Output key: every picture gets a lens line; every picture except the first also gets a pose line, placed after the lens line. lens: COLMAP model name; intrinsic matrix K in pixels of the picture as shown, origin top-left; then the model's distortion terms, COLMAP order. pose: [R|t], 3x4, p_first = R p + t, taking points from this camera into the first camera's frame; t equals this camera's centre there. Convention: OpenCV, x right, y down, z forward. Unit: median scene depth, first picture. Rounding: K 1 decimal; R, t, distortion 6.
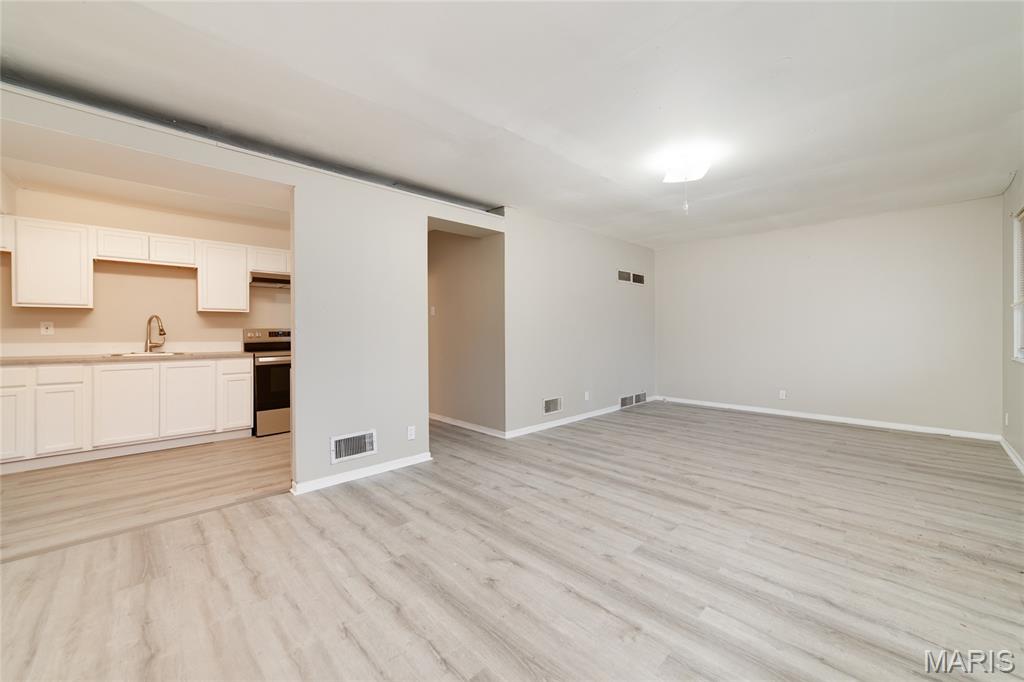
lens RADIAL K [[406.4, 0, 512.0], [0, 406.4, 335.0], [0, 0, 1]] dist [-0.000335, -0.000069]
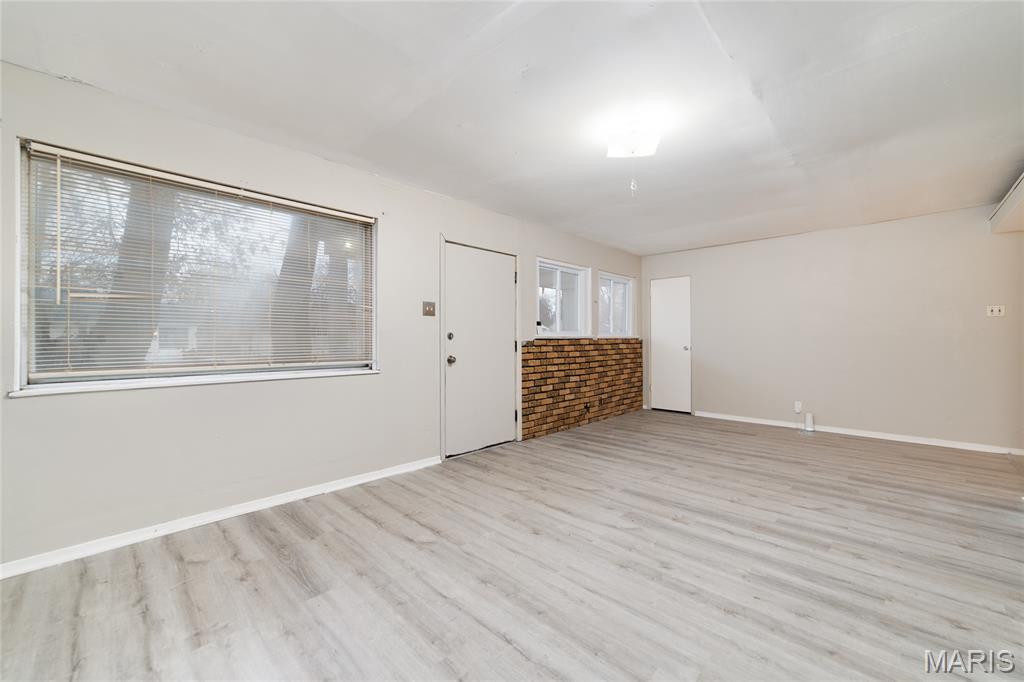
lens RADIAL K [[406.4, 0, 512.0], [0, 406.4, 335.0], [0, 0, 1]] dist [-0.000335, -0.000069]
pose [[-0.999615, 0.004006, -0.027452, 0.732145], [0.003960, 0.999991, 0.001731, -0.016889], [0.027459, 0.001621, -0.999622, 1.901618]]
